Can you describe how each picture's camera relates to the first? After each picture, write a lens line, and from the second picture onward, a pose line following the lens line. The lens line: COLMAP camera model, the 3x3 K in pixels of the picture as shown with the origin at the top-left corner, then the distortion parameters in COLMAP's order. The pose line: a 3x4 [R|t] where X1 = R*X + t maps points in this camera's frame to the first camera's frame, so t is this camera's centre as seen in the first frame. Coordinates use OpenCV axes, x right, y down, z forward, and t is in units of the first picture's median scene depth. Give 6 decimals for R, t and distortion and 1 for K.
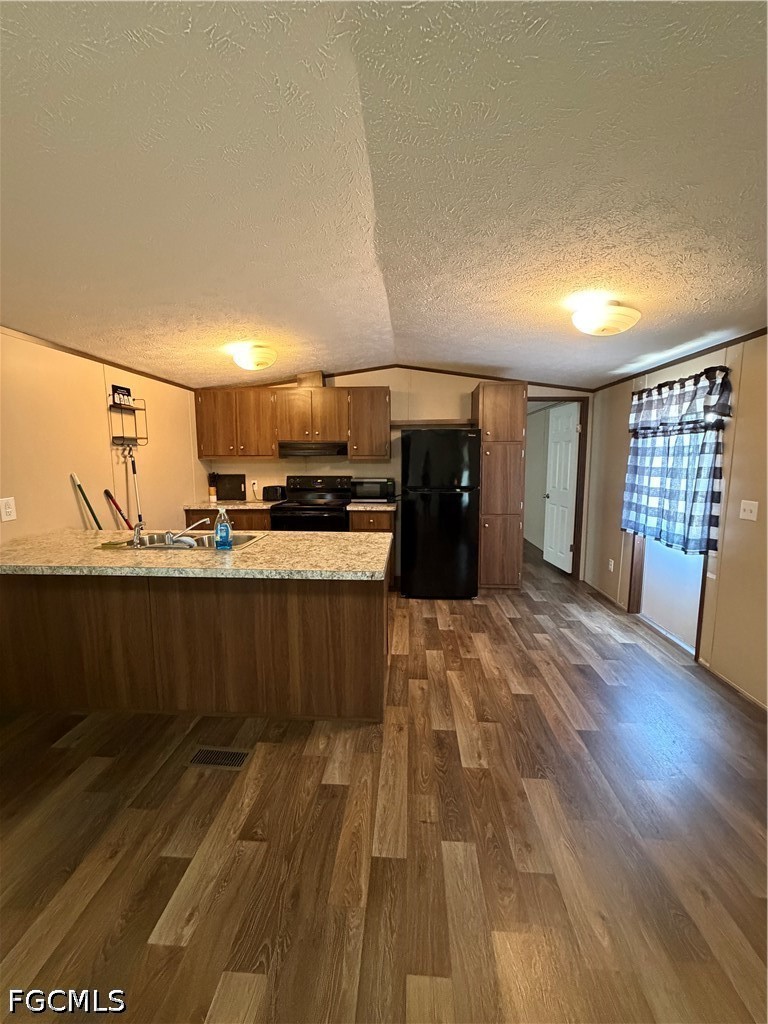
lens RADIAL K [[408.9, 0, 379.1], [0, 408.9, 498.1], [0, 0, 1]] dist [-0.001988, 0.000562]
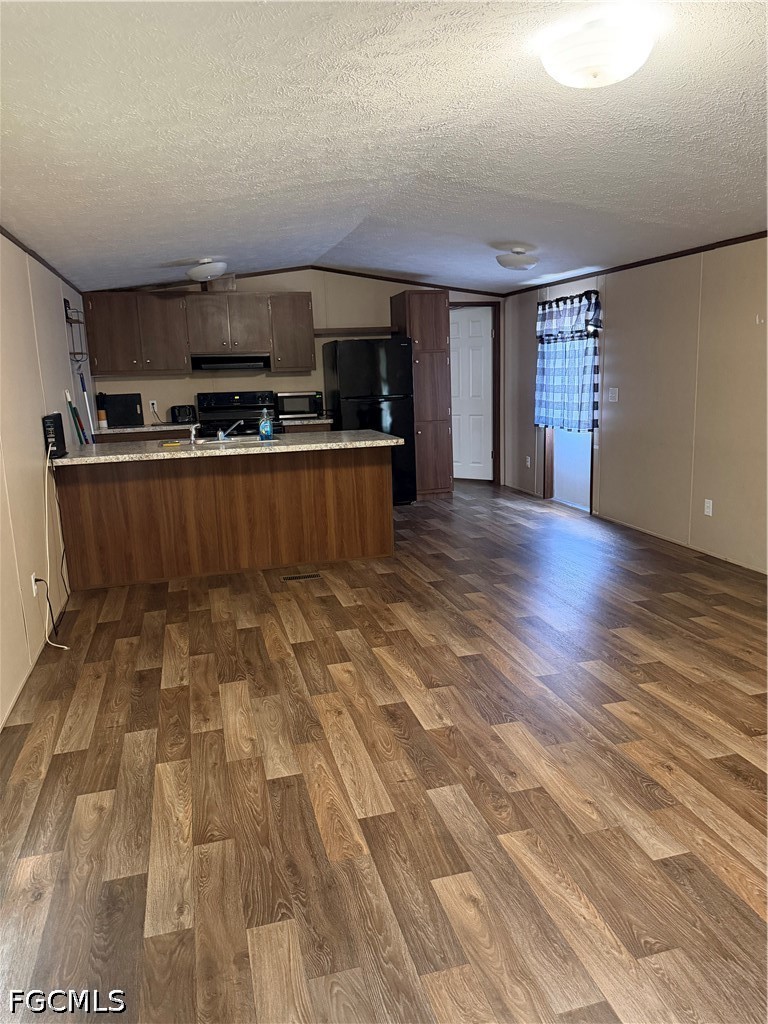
lens RADIAL K [[739.5, 0, 377.3], [0, 739.5, 475.1], [0, 0, 1]] dist [0.047416, -0.018082]
pose [[0.943885, -0.079113, 0.320659, -0.649242], [0.064879, 0.996384, 0.054853, 0.100869], [-0.323840, -0.030971, 0.945605, -1.067043]]
